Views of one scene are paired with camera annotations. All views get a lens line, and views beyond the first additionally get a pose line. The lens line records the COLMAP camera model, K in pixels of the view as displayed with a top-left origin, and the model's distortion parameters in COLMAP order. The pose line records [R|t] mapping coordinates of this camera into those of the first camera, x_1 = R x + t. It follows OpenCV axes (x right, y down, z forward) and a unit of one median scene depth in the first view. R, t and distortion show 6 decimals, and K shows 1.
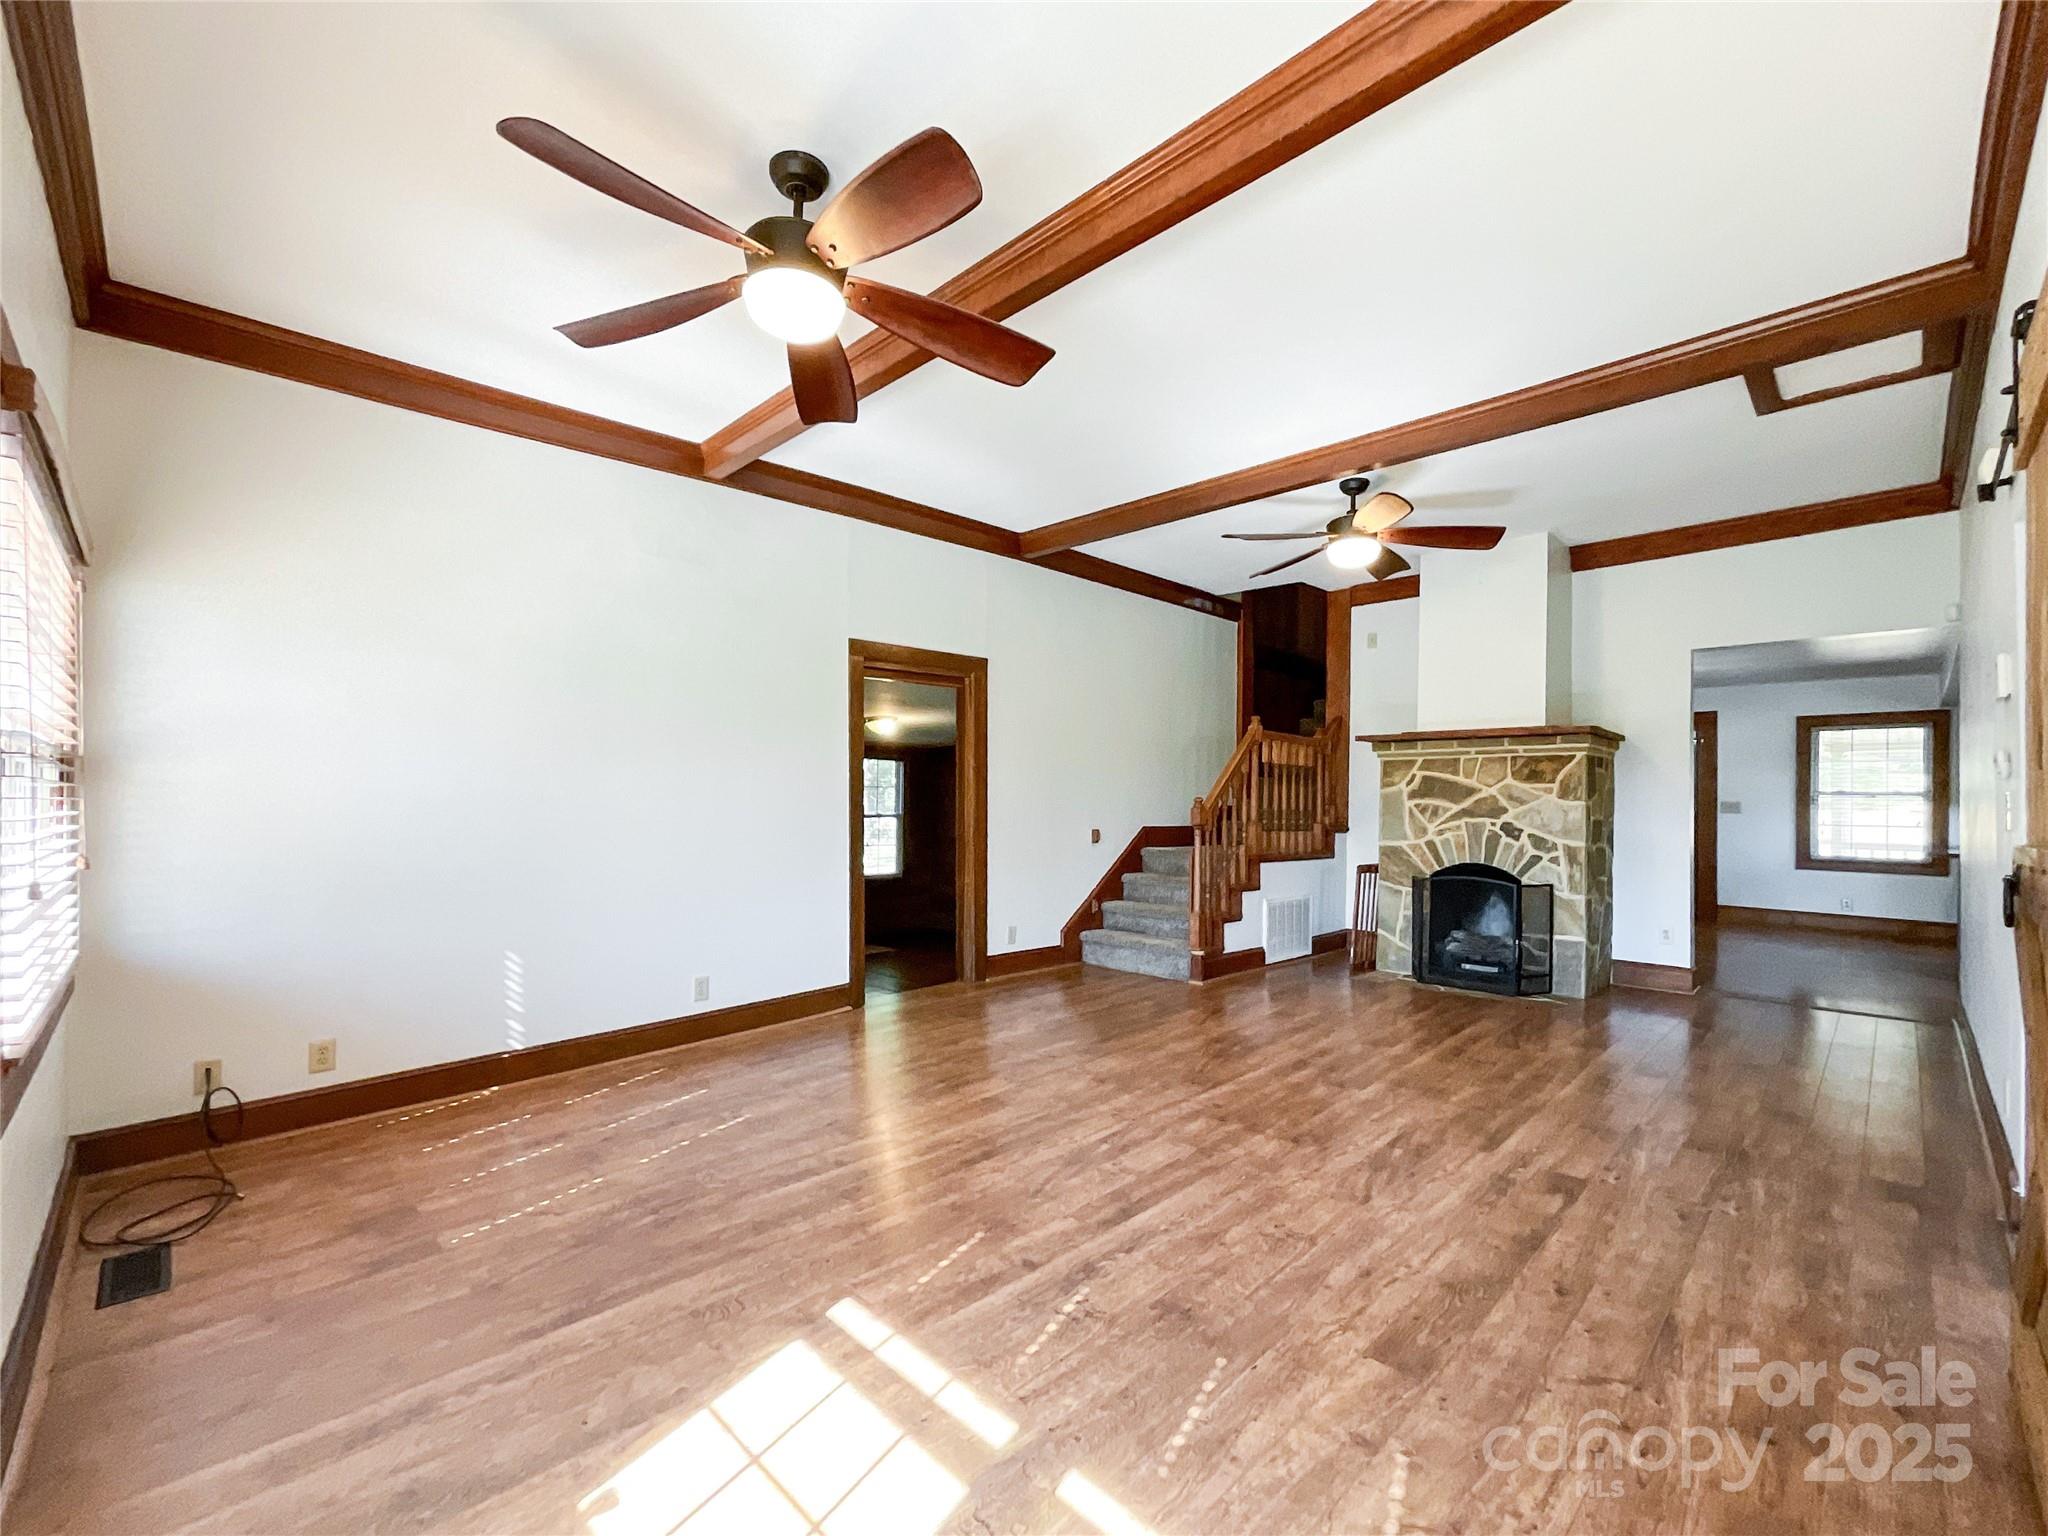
lens RADIAL K [[859.0, 0, 1031.1], [0, 859.0, 799.9], [0, 0, 1]] dist [-0.013778, 0.000277]
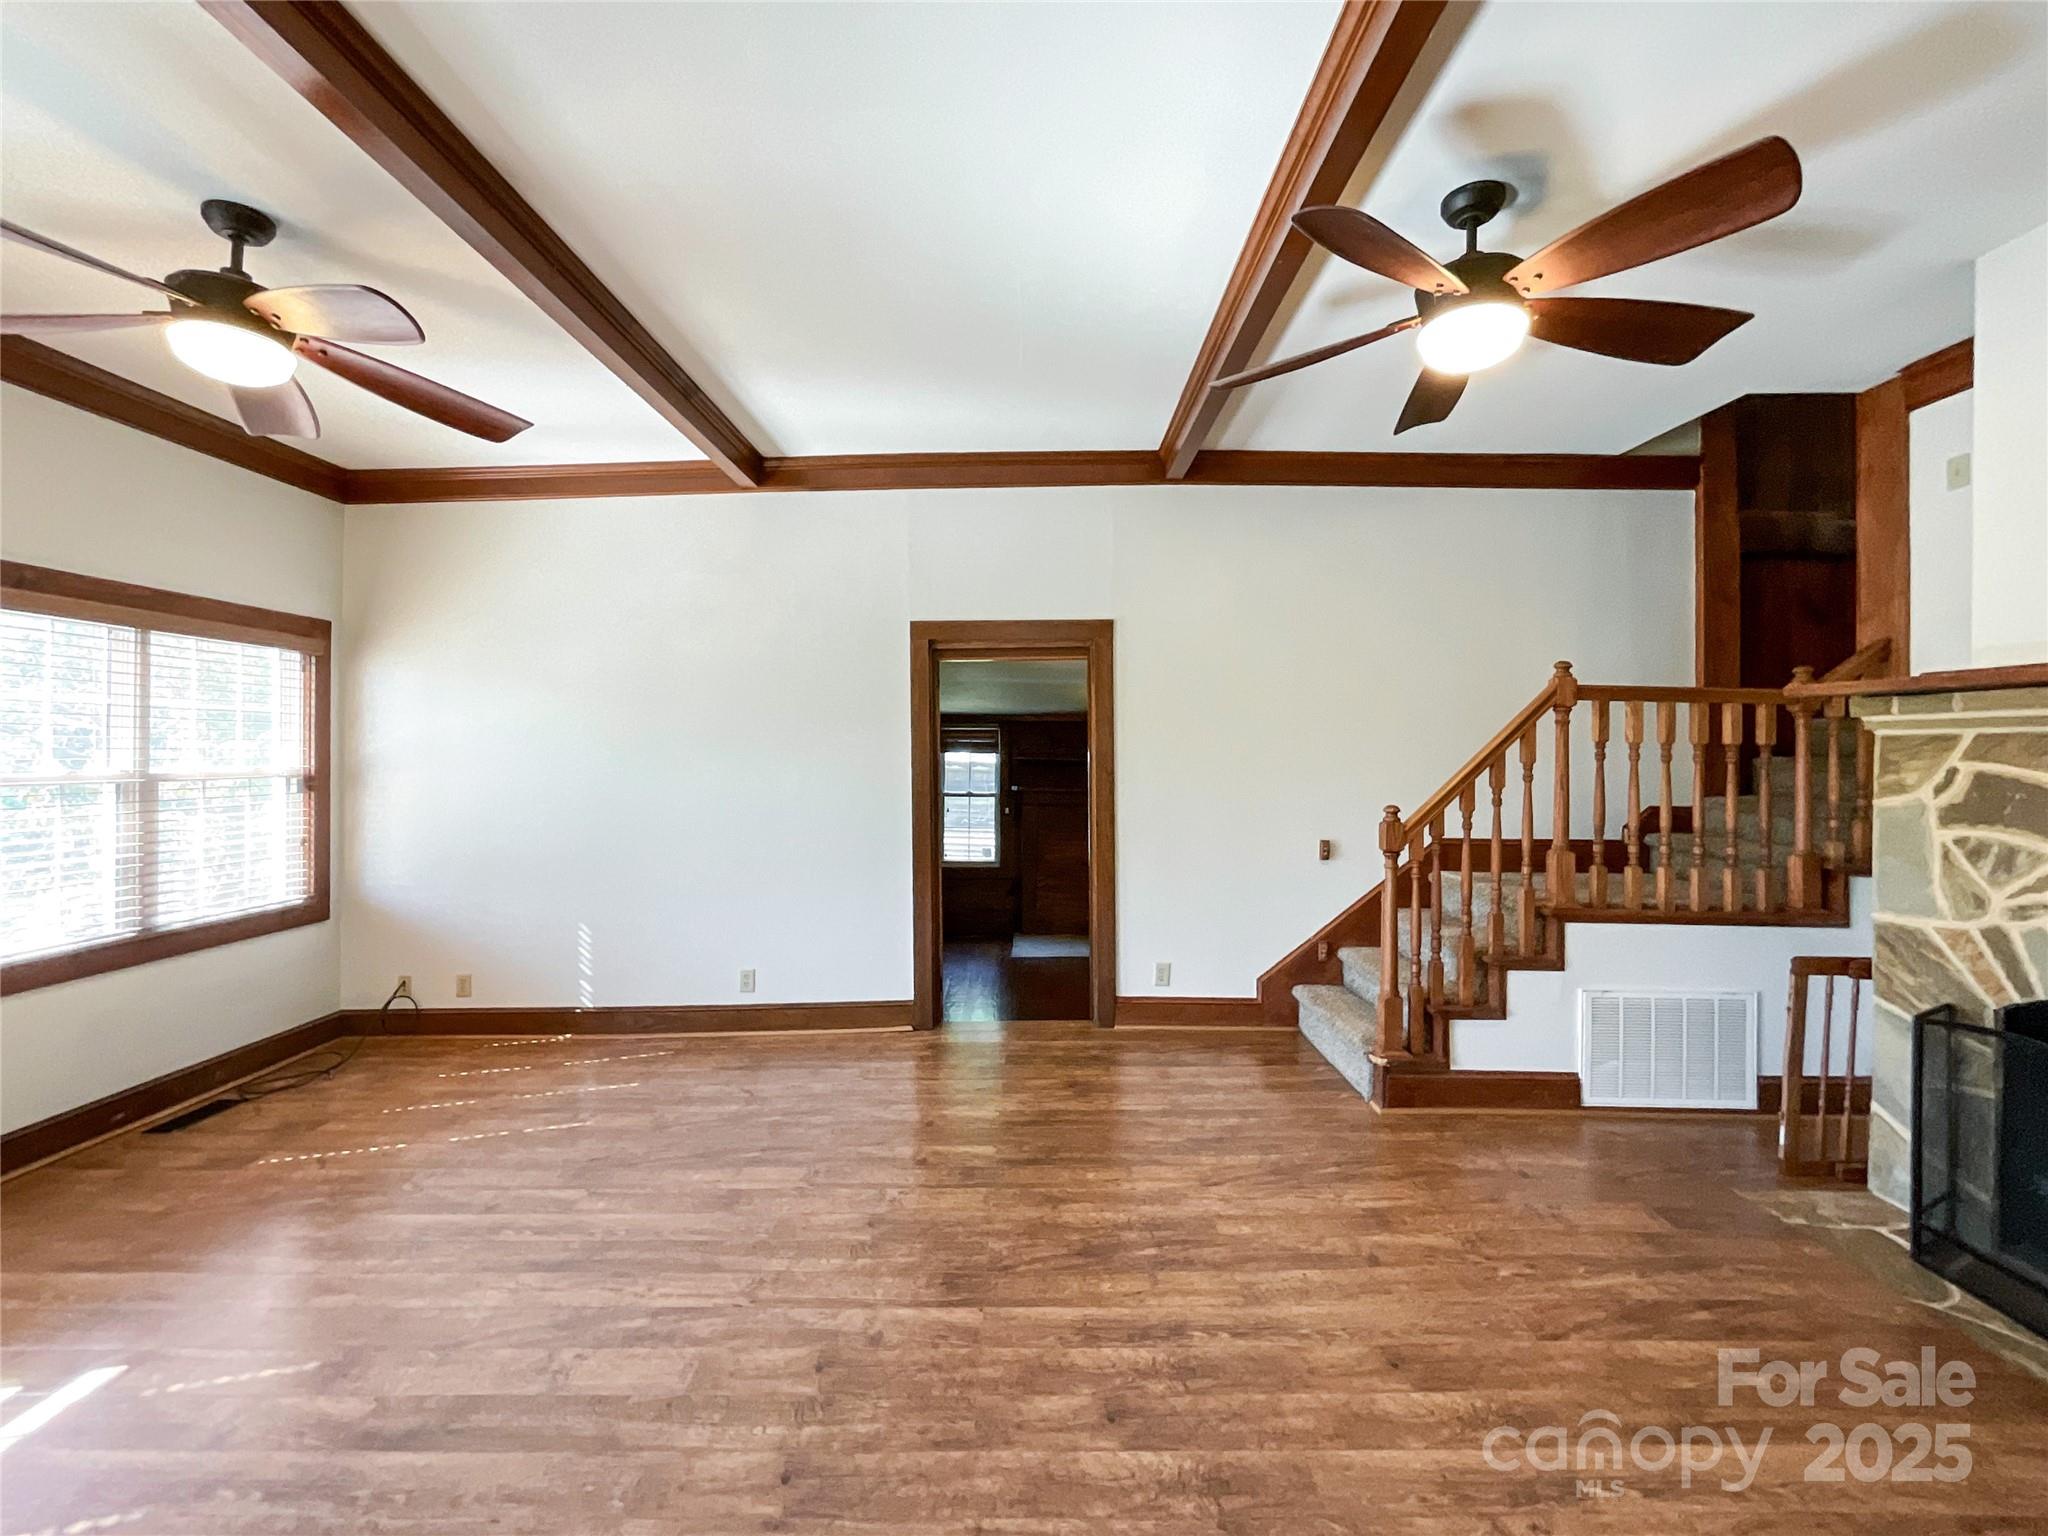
lens RADIAL K [[847.5, 0, 1033.5], [0, 847.5, 738.1], [0, 0, 1]] dist [-0.017159, 0.009307]
pose [[0.707572, -0.015331, -0.706475, 0.448271], [-0.000261, 0.999759, -0.021956, -0.038224], [0.706641, 0.015720, 0.707397, 0.394906]]
